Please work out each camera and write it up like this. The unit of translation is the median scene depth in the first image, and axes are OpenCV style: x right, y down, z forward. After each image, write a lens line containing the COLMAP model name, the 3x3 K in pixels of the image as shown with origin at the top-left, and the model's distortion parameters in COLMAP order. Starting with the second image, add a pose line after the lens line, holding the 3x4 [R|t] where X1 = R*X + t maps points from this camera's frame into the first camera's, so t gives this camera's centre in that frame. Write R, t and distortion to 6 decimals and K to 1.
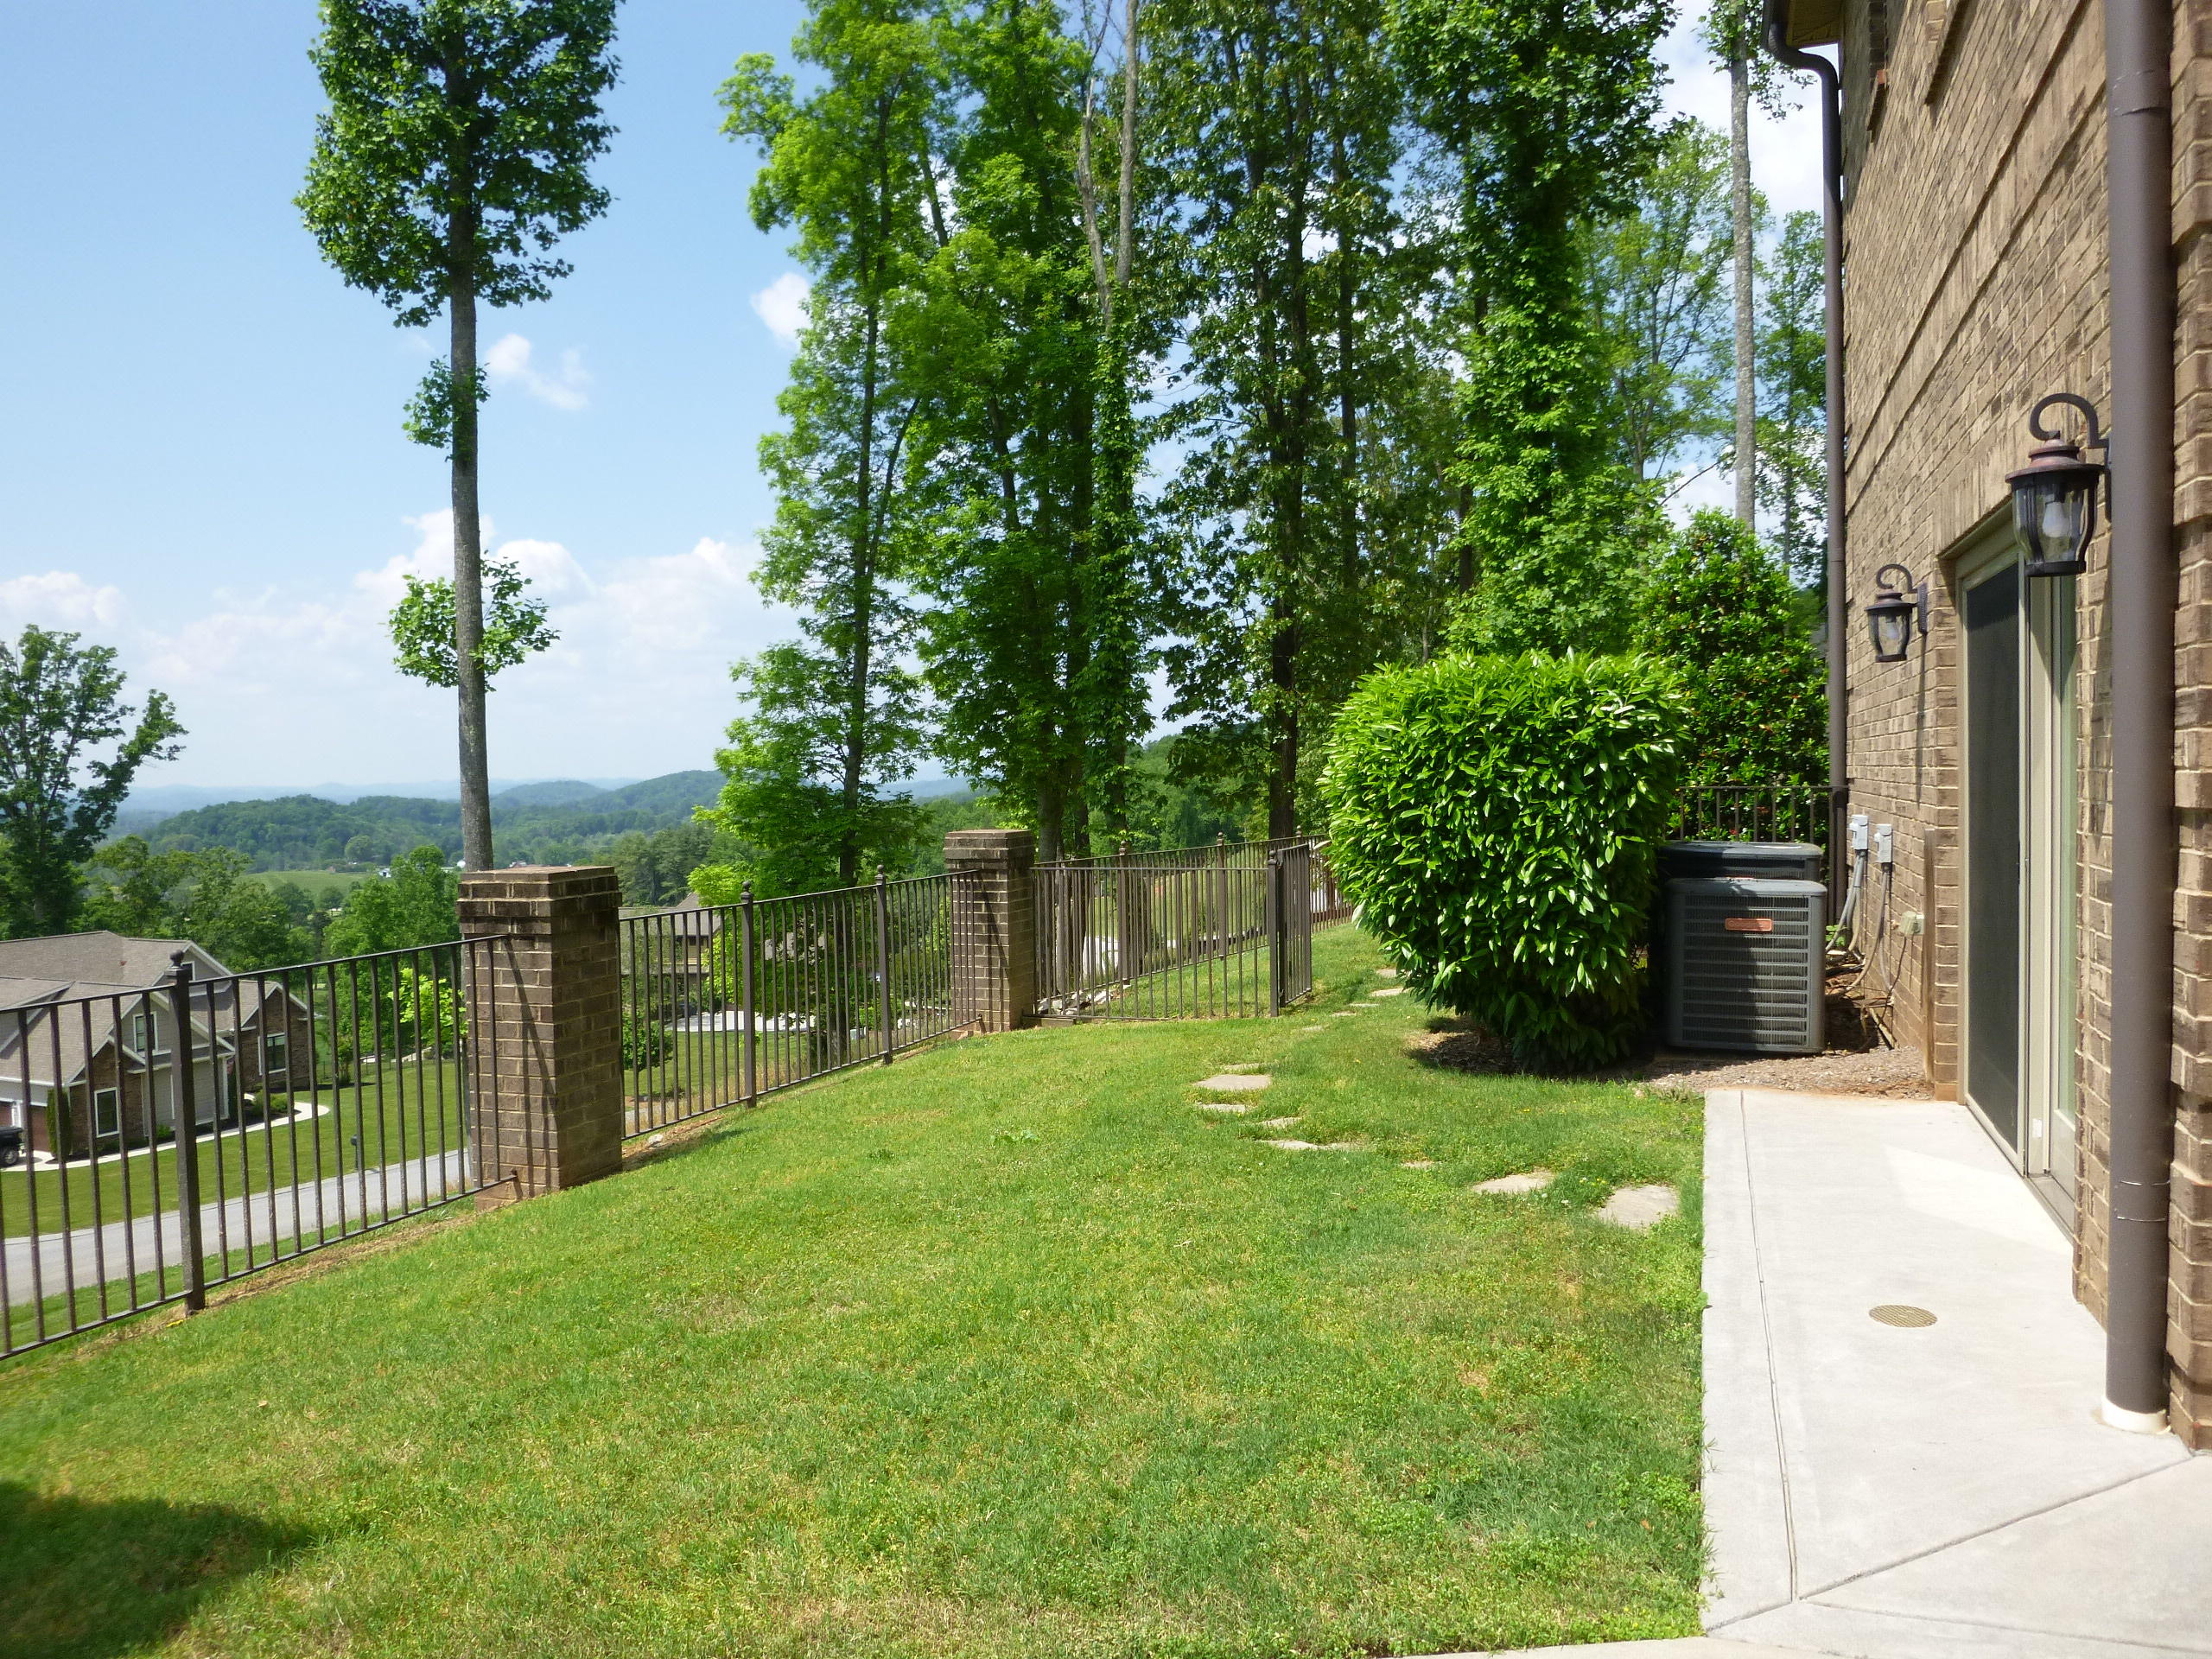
lens RADIAL K [[1604.2, 0, 1104.8], [0, 1604.2, 815.3], [0, 0, 1]] dist [-0.045013, -0.006645]
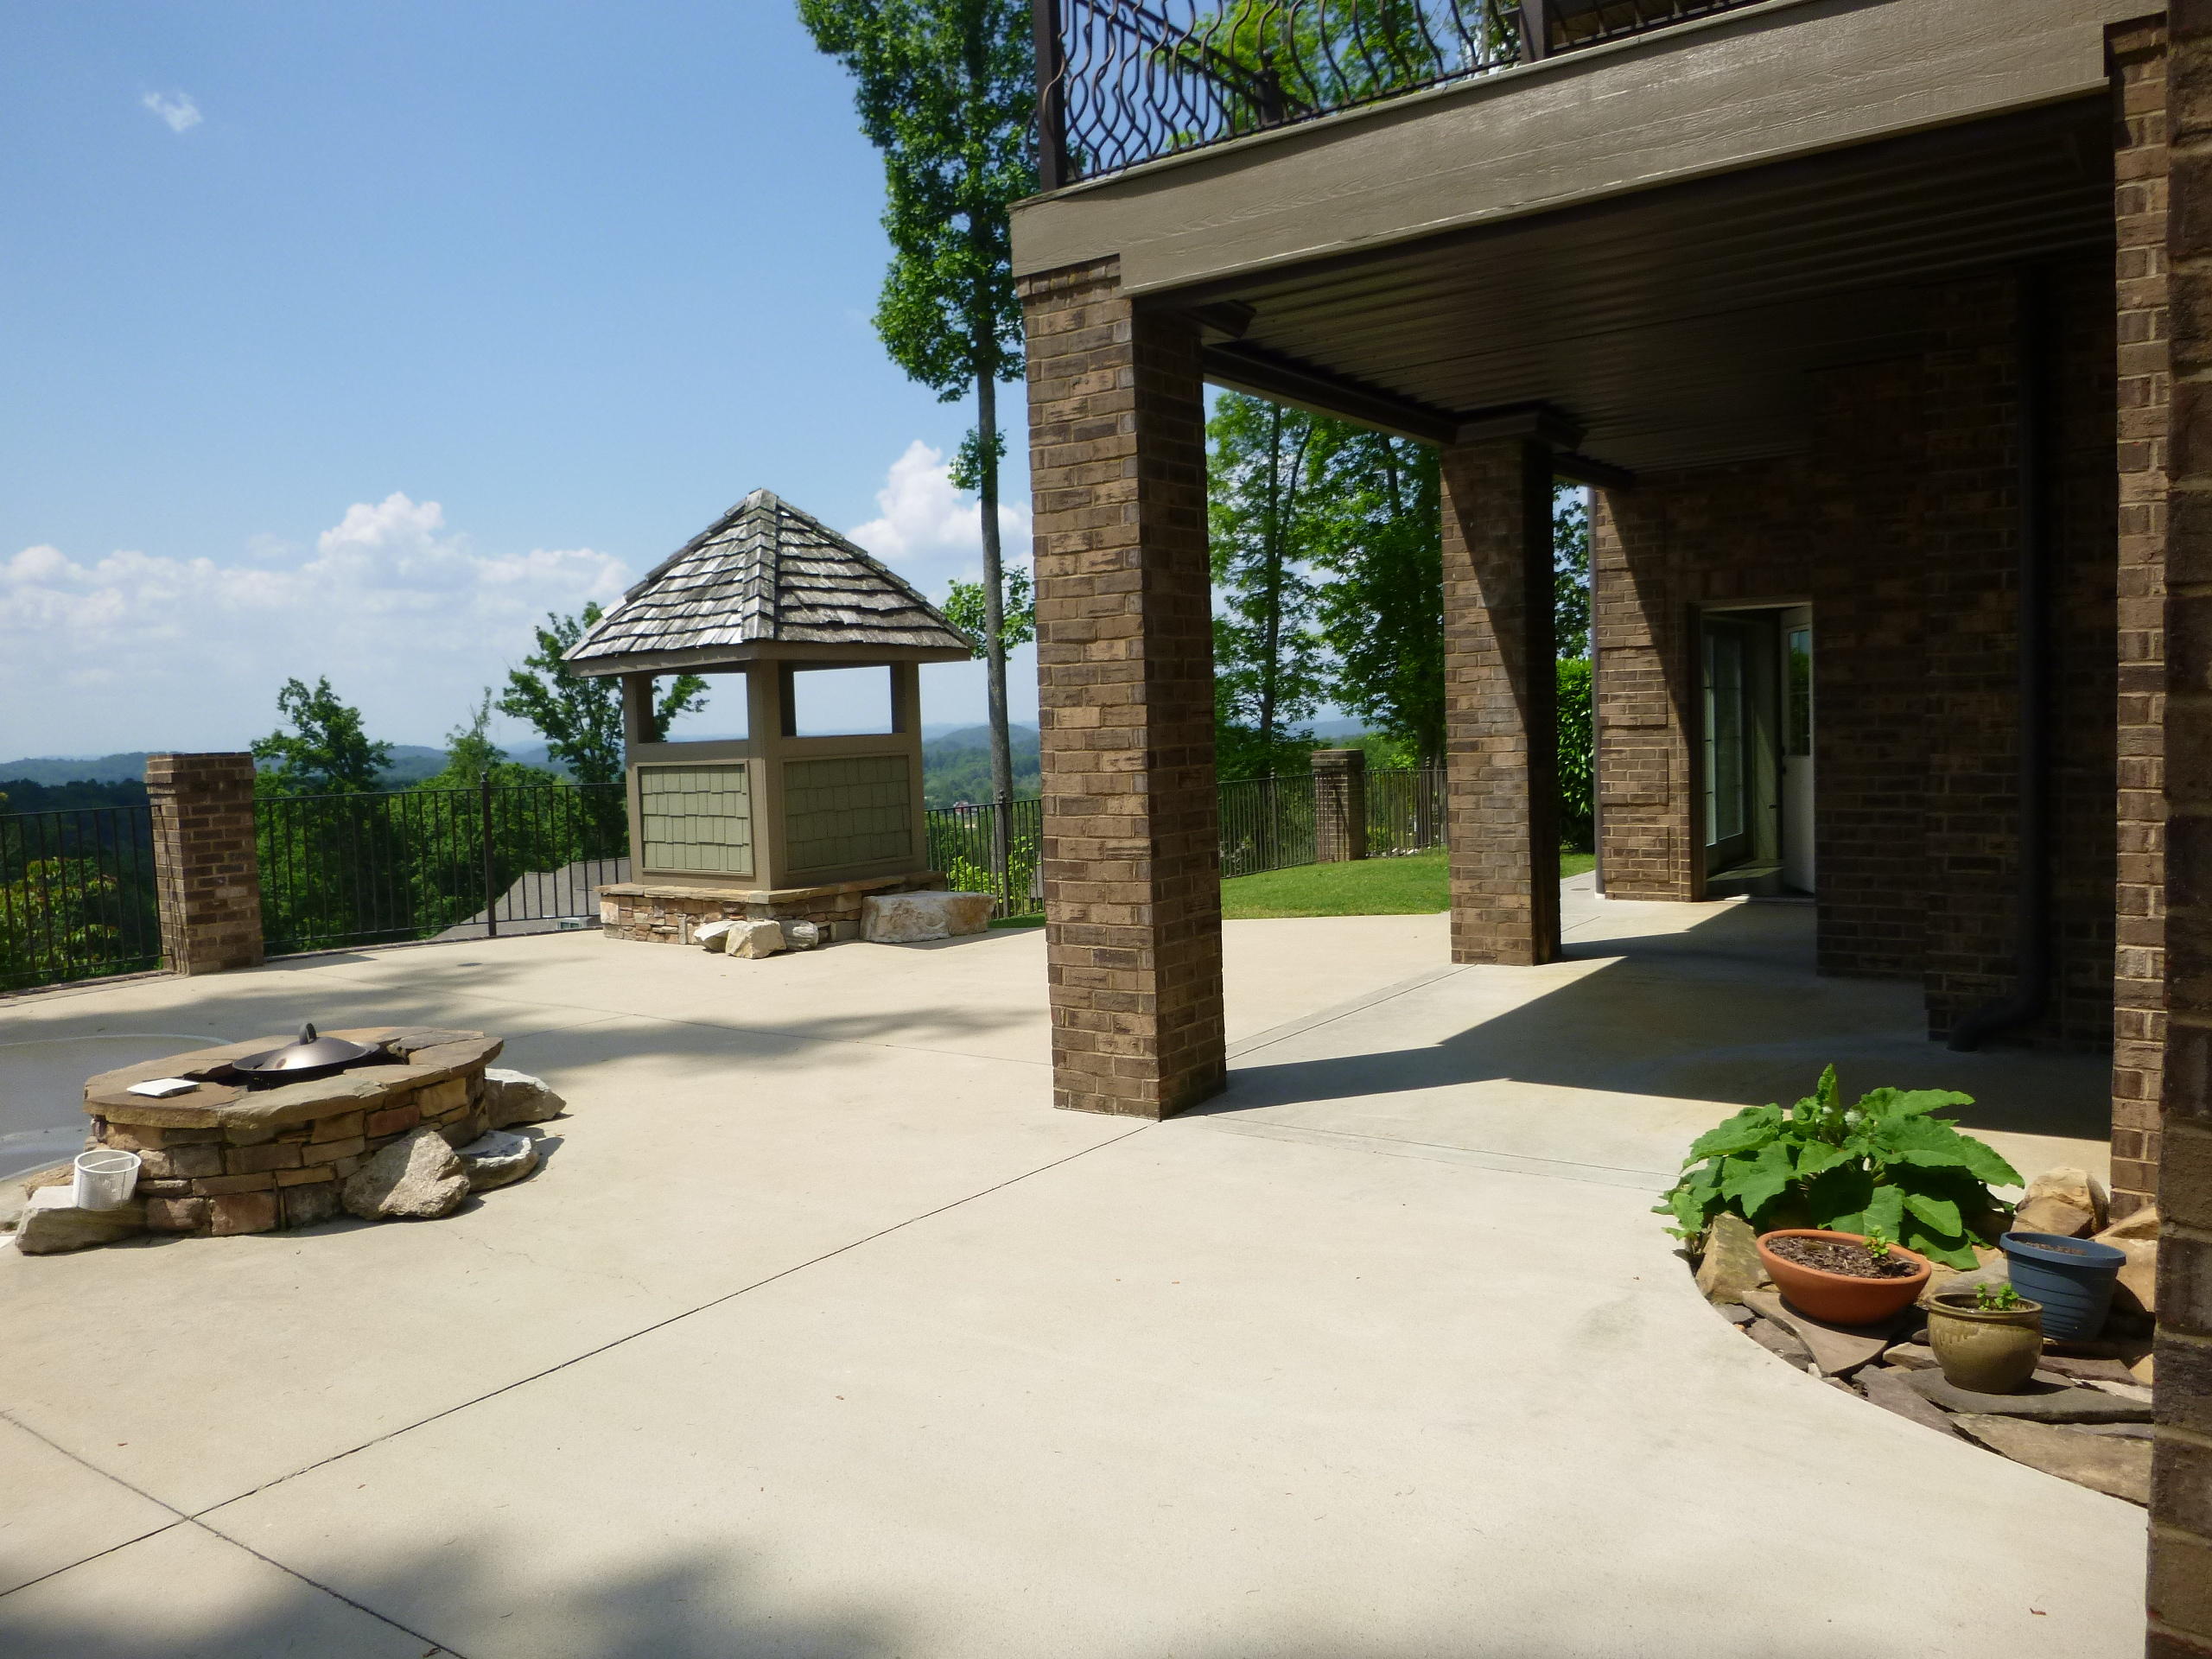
lens RADIAL K [[1604.2, 0, 1104.8], [0, 1604.2, 815.3], [0, 0, 1]] dist [-0.045013, -0.006645]
pose [[0.965687, -0.000725, -0.259708, 0.050801], [0.010668, 0.999263, 0.036876, 0.005232], [0.259490, -0.038382, 0.964983, -0.278604]]
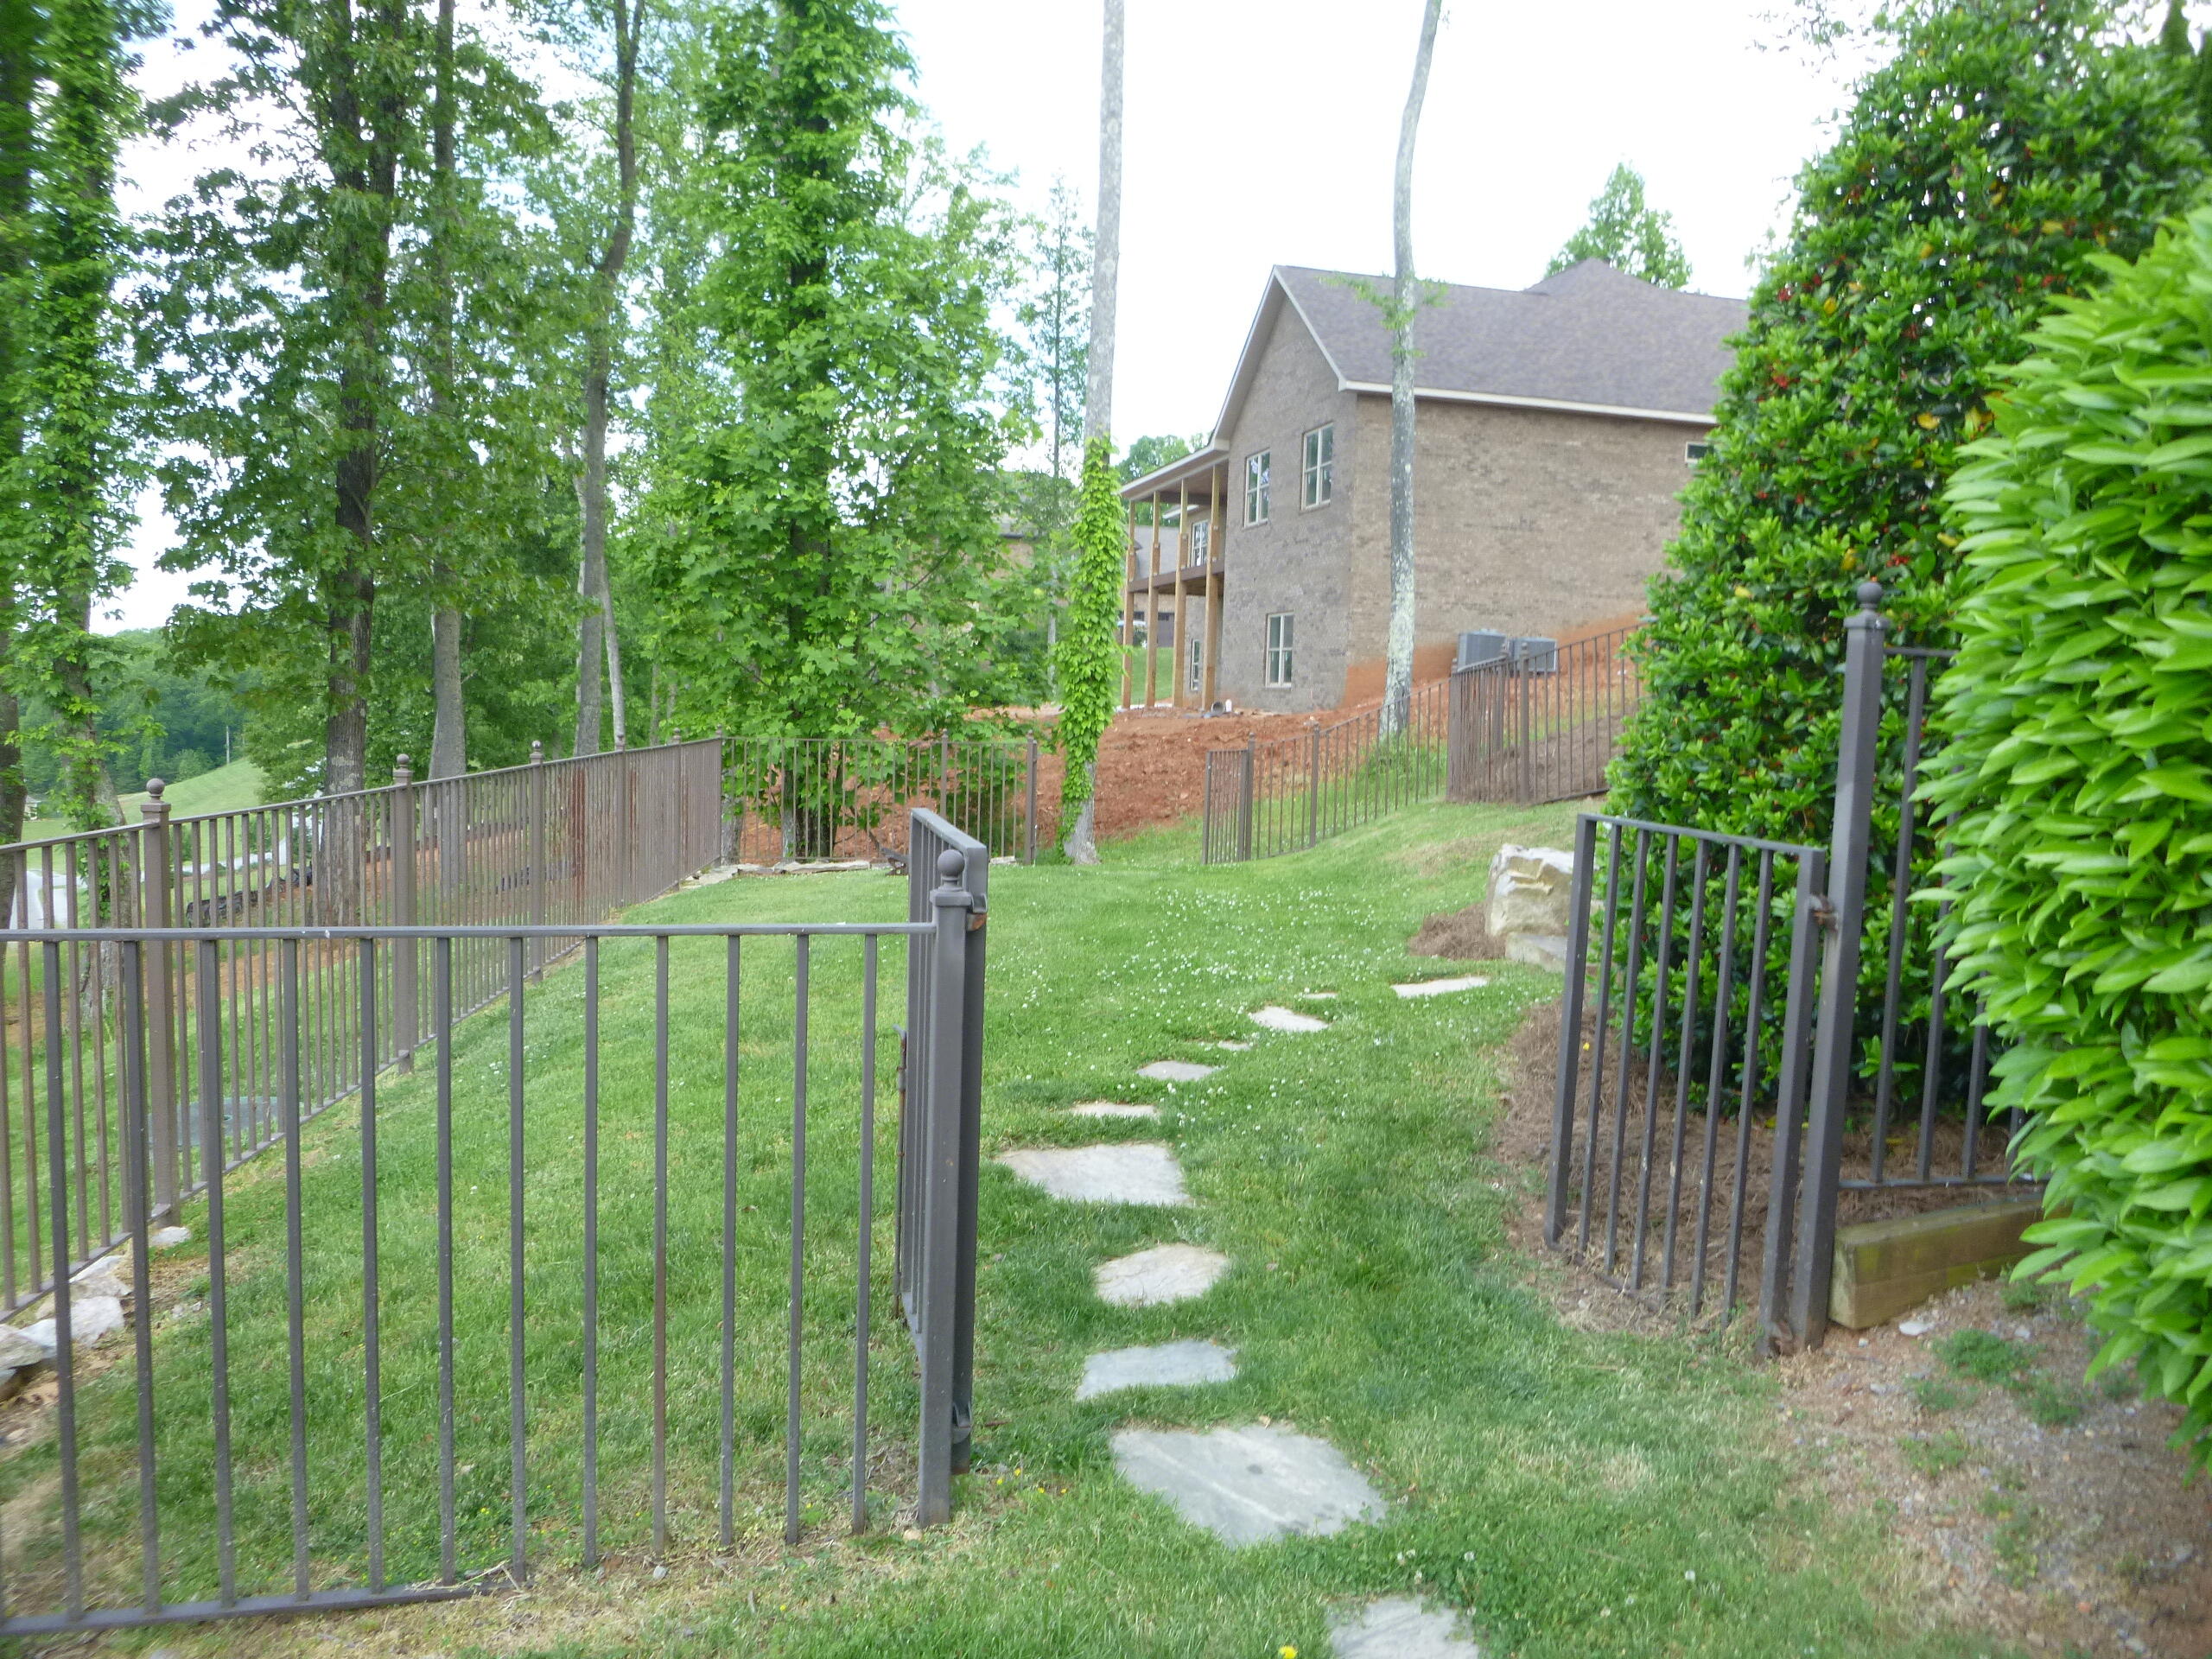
lens RADIAL K [[1604.2, 0, 1104.8], [0, 1604.2, 815.3], [0, 0, 1]] dist [-0.045013, -0.006645]
pose [[0.827206, -0.001798, 0.561895, -0.003511], [-0.026772, 0.998733, 0.042608, 0.001983], [-0.561260, -0.050289, 0.826110, 0.264637]]
